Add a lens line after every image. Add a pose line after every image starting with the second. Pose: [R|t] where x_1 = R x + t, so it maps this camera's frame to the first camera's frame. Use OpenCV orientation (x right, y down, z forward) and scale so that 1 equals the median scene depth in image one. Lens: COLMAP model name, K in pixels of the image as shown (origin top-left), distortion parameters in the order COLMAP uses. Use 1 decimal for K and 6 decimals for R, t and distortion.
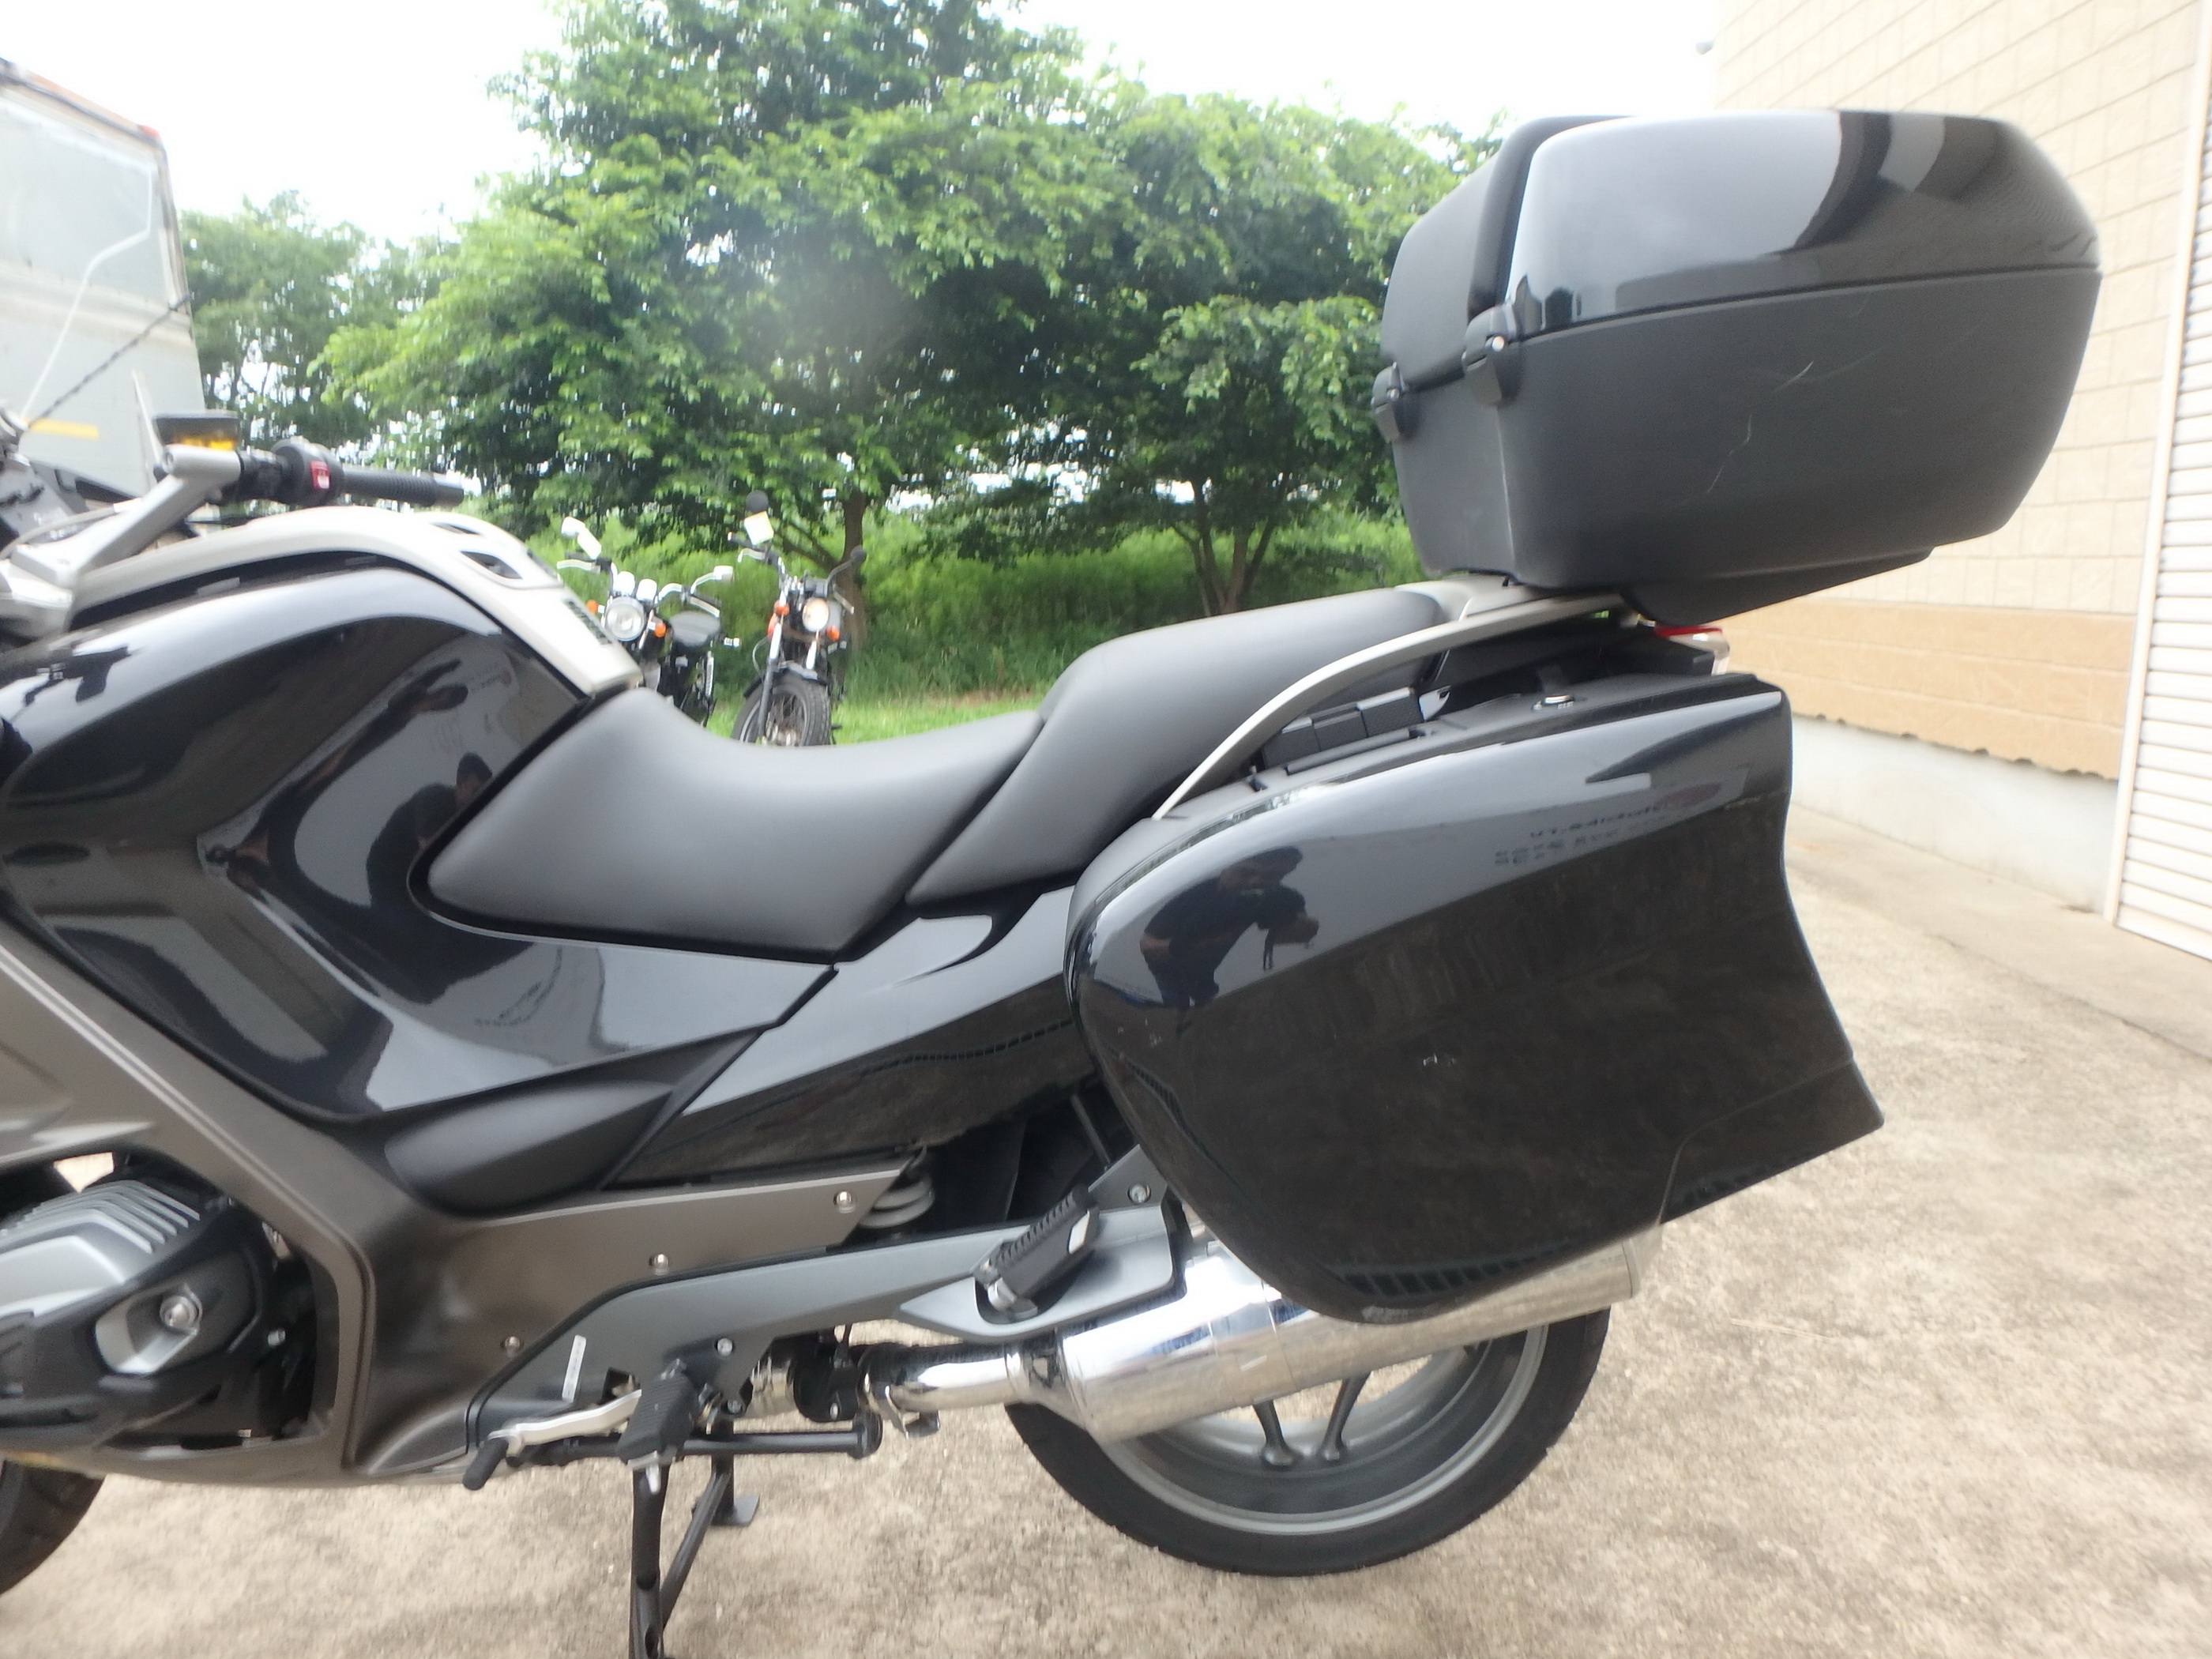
lens RADIAL K [[1411.6, 0, 1095.1], [0, 1411.6, 819.4], [0, 0, 1]] dist [0.001115, 0.011344]
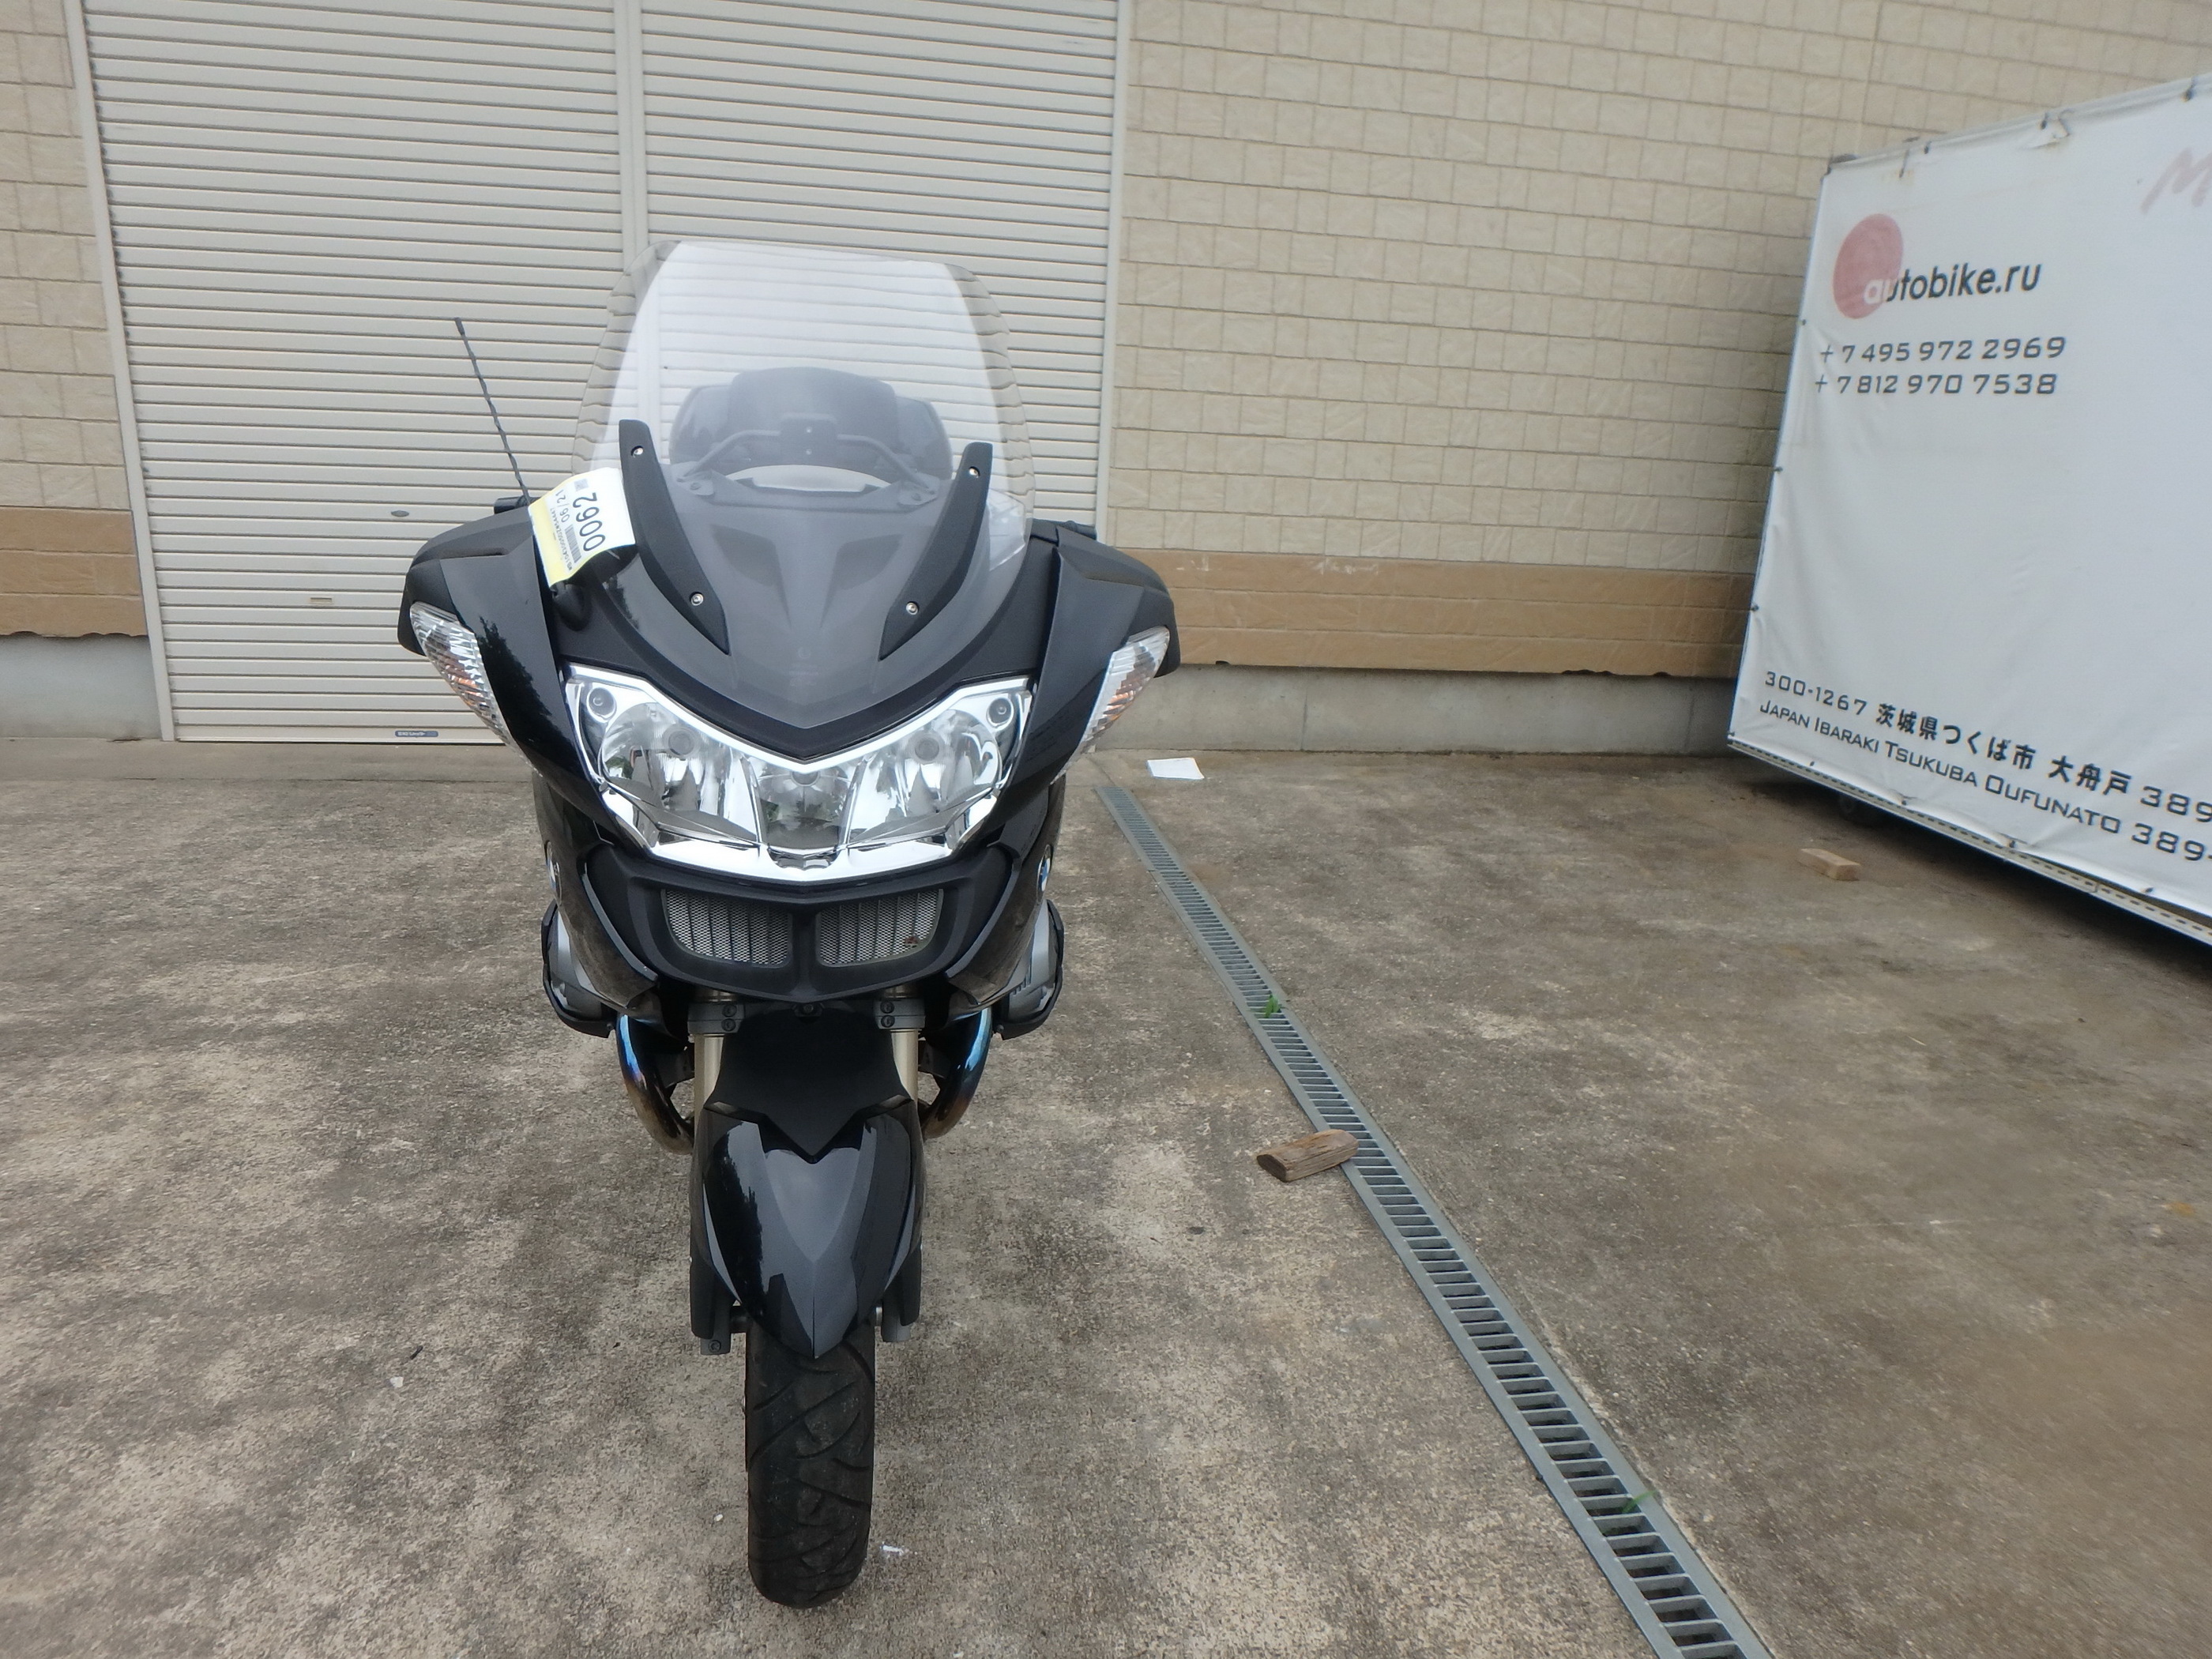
lens RADIAL K [[1411.6, 0, 1095.1], [0, 1411.6, 819.4], [0, 0, 1]] dist [0.001115, 0.011344]
pose [[-0.199924, -0.245553, 0.948543, -0.315911], [0.129891, 0.952901, 0.274058, -0.043237], [-0.971164, 0.177998, -0.158612, 0.145508]]
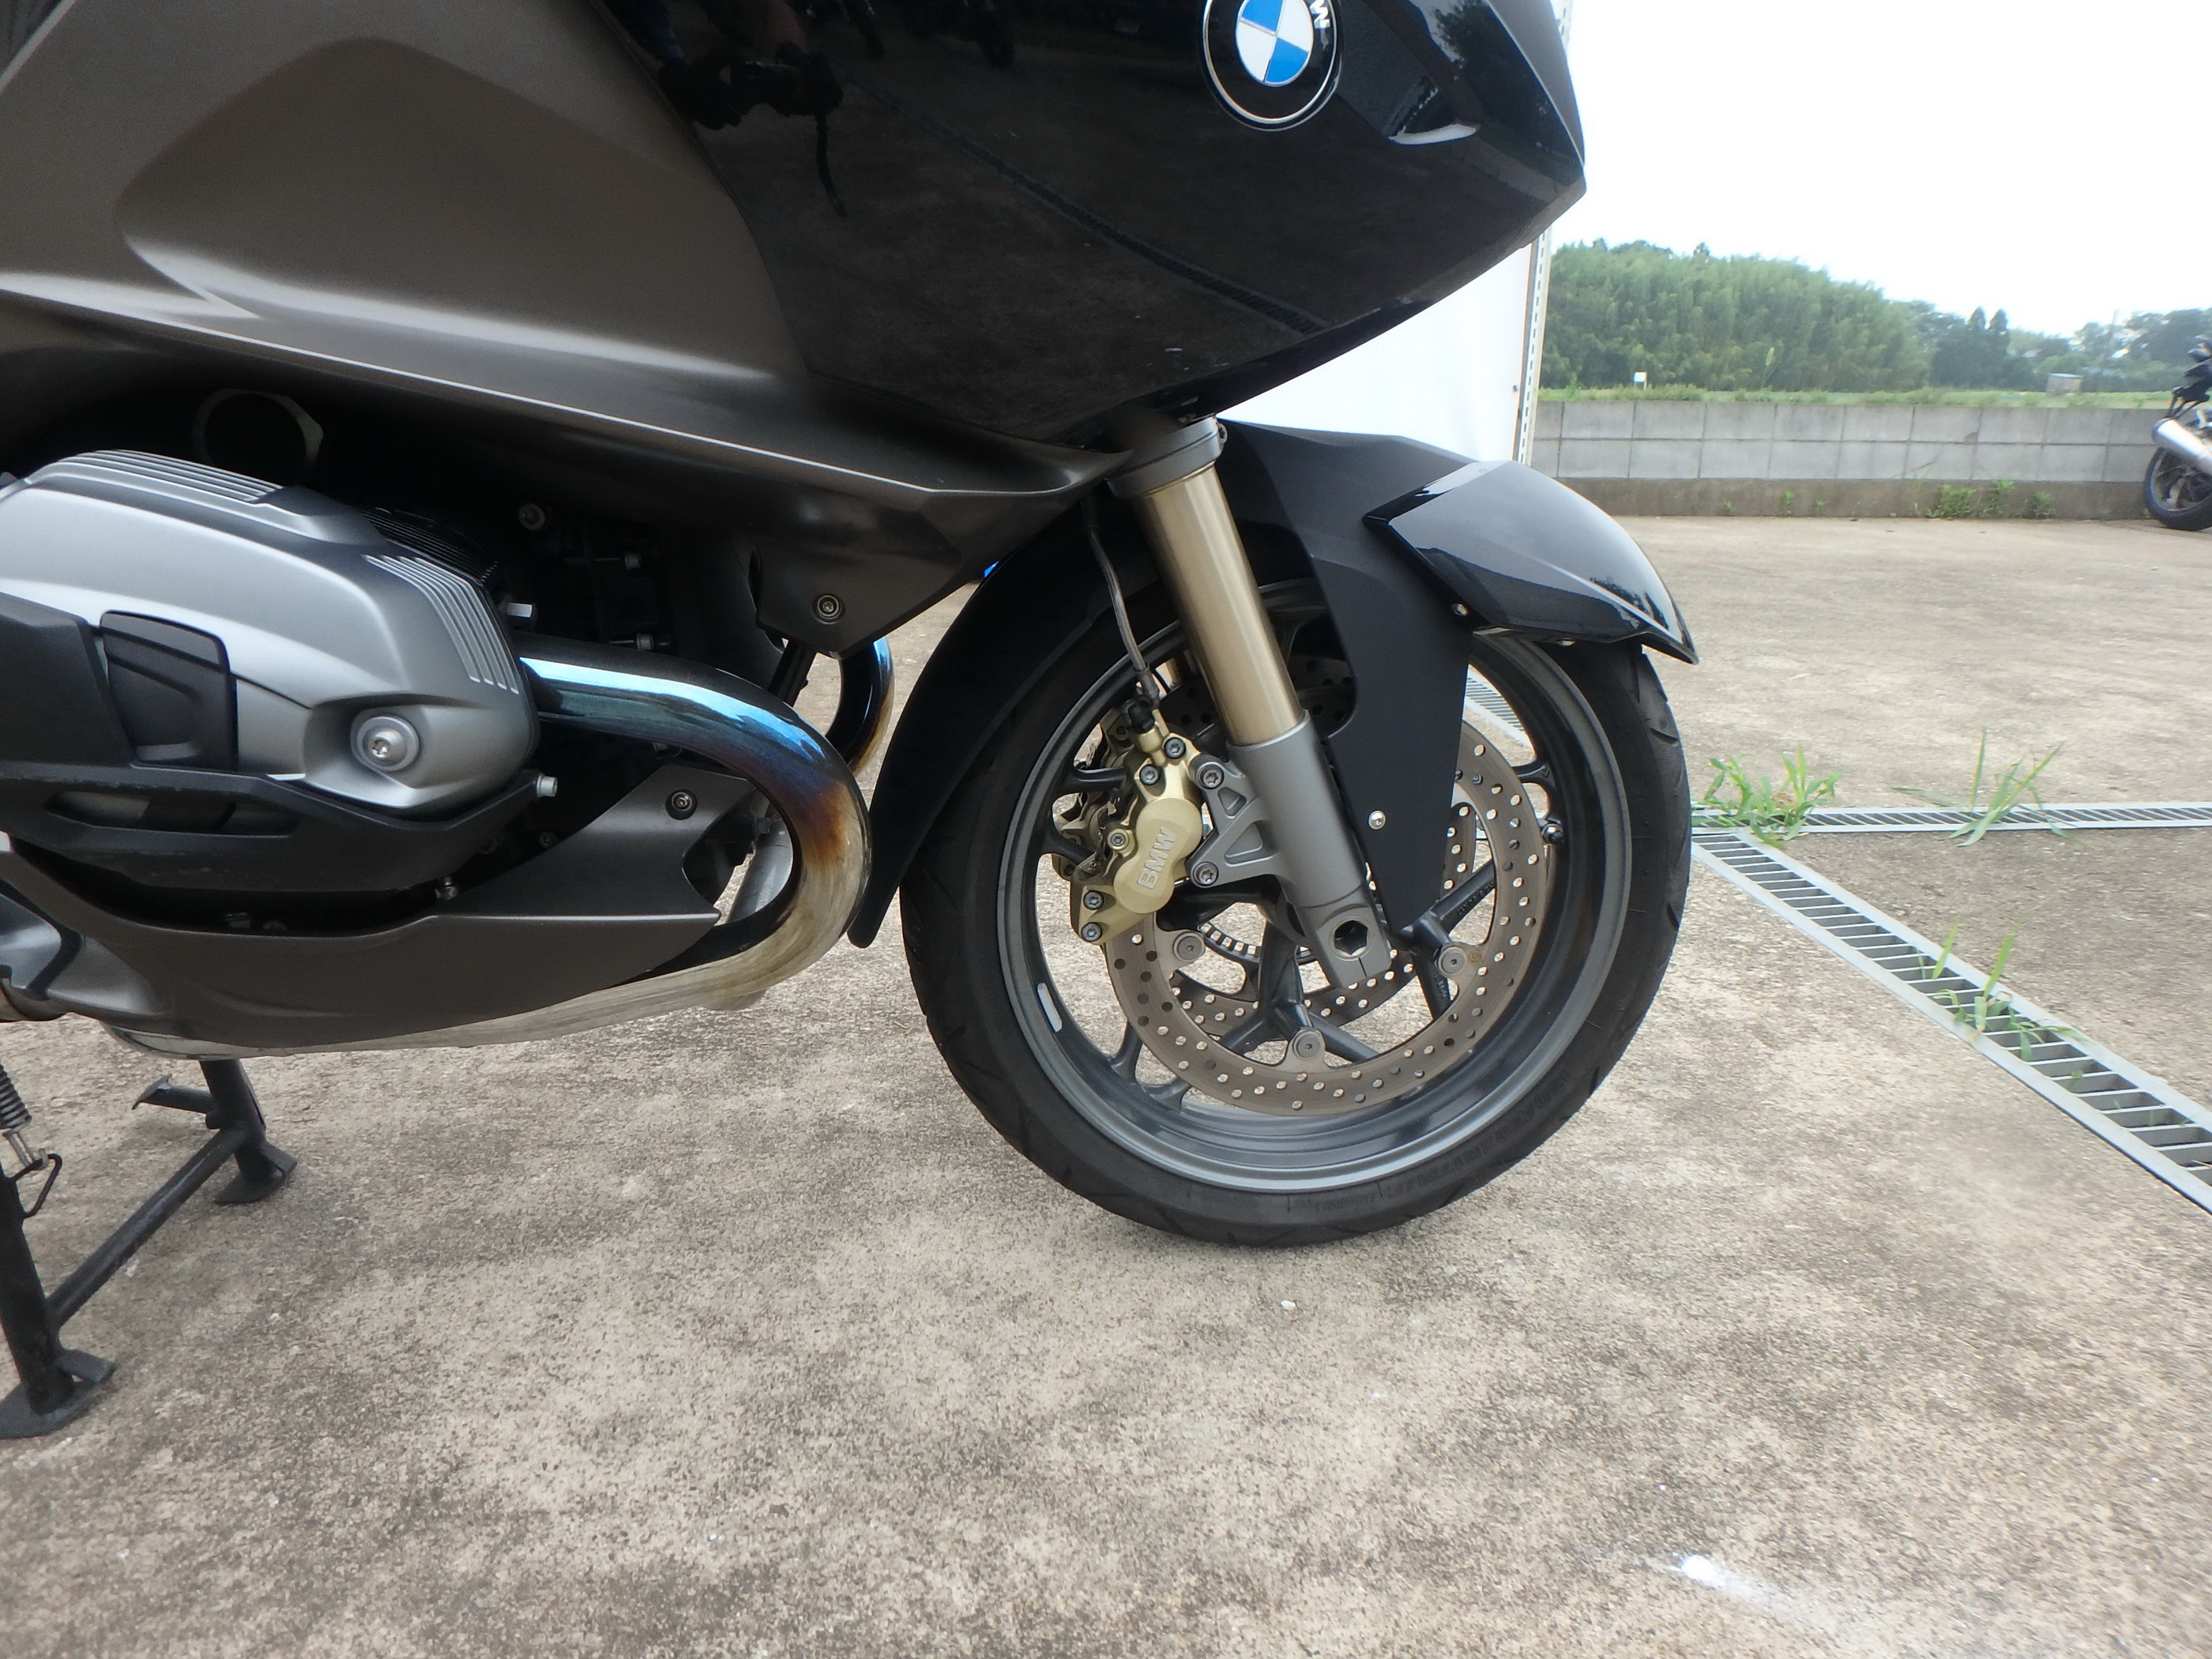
lens RADIAL K [[1374.5, 0, 1113.6], [0, 1374.5, 835.1], [0, 0, 1]] dist [-0.027990, 0.005597]
pose [[-0.991418, 0.063226, -0.114425, -0.118858], [0.000819, 0.878257, 0.478188, 0.006042], [0.130729, 0.473991, -0.870771, 0.261489]]
